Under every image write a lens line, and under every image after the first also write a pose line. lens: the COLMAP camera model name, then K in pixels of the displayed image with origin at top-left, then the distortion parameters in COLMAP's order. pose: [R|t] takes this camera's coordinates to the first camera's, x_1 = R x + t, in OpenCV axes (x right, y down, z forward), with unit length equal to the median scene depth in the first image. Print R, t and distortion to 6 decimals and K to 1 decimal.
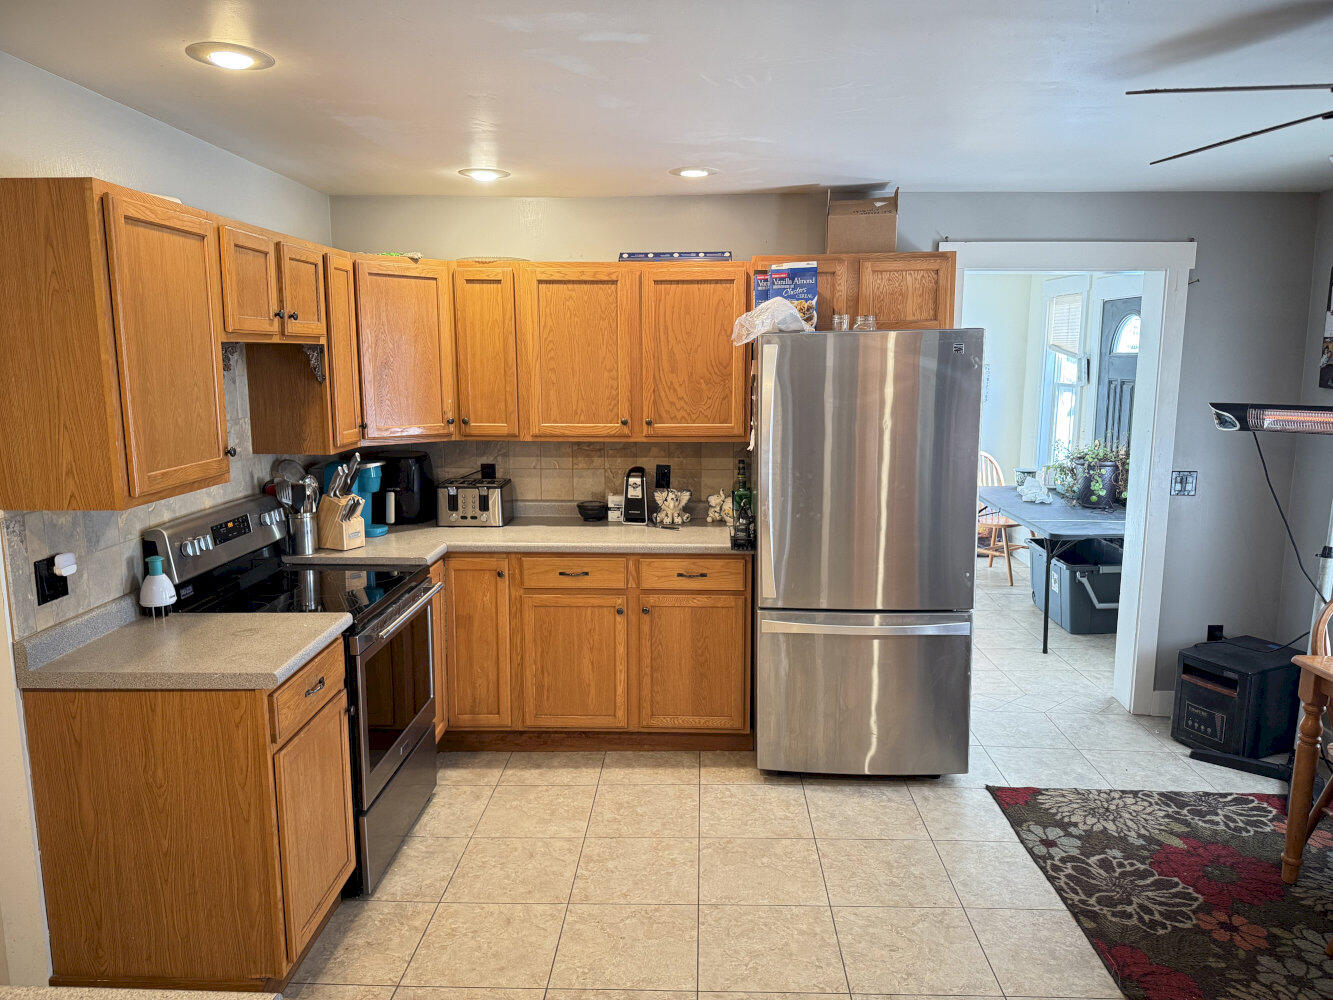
lens RADIAL K [[950.4, 0, 667.5], [0, 950.4, 507.4], [0, 0, 1]] dist [-0.012816, -0.002542]
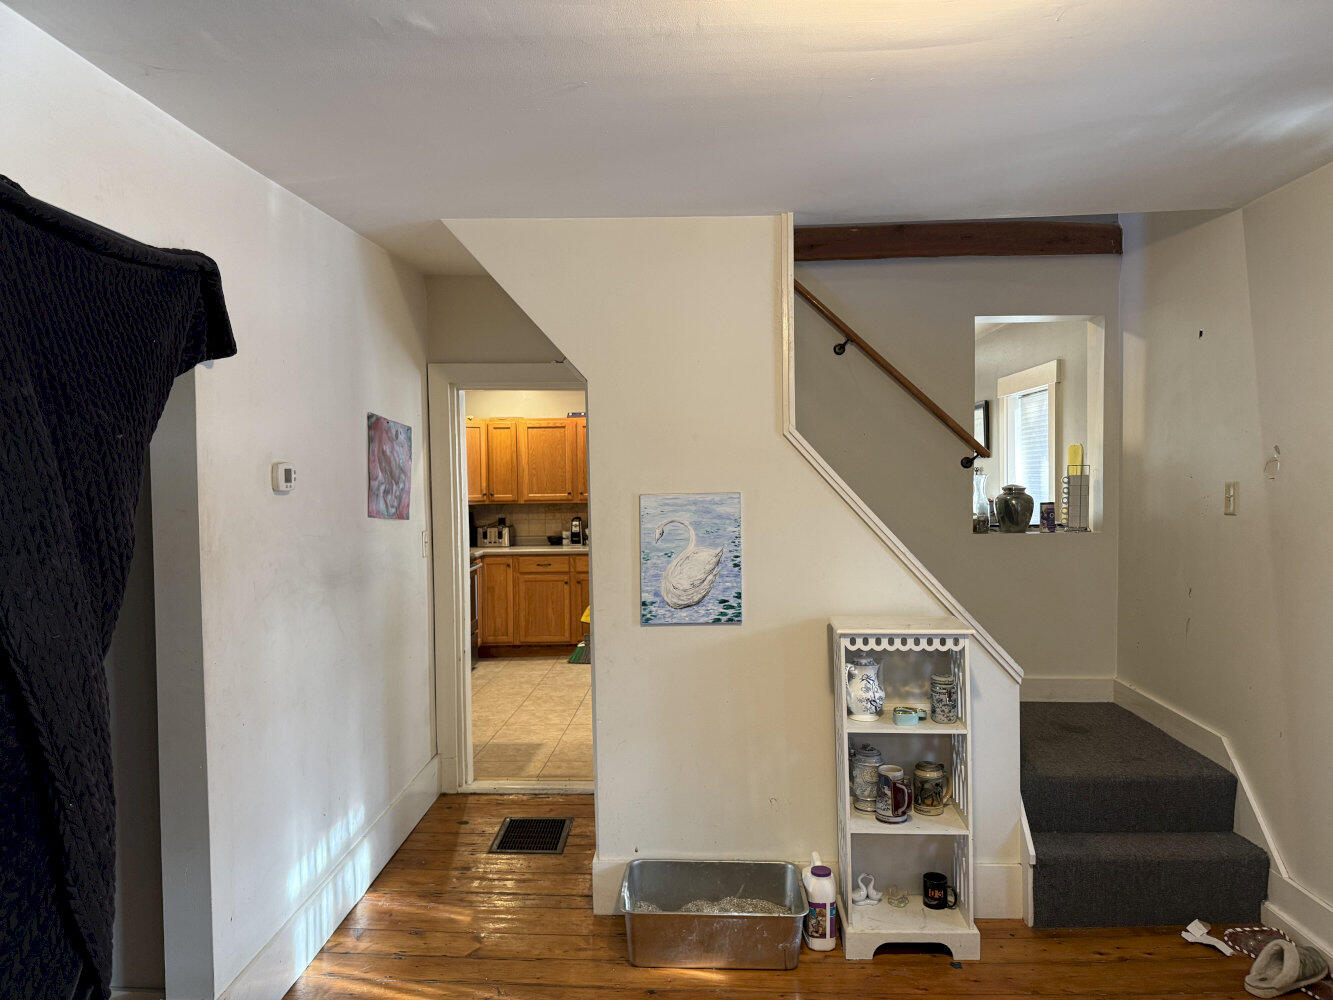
lens RADIAL K [[950.4, 0, 668.2], [0, 950.4, 495.1], [0, 0, 1]] dist [-0.012816, -0.002542]
pose [[0.999912, -0.012288, 0.005018, 0.159375], [0.012809, 0.992420, -0.122221, 0.169055], [-0.003478, 0.122275, 0.992490, -1.047807]]
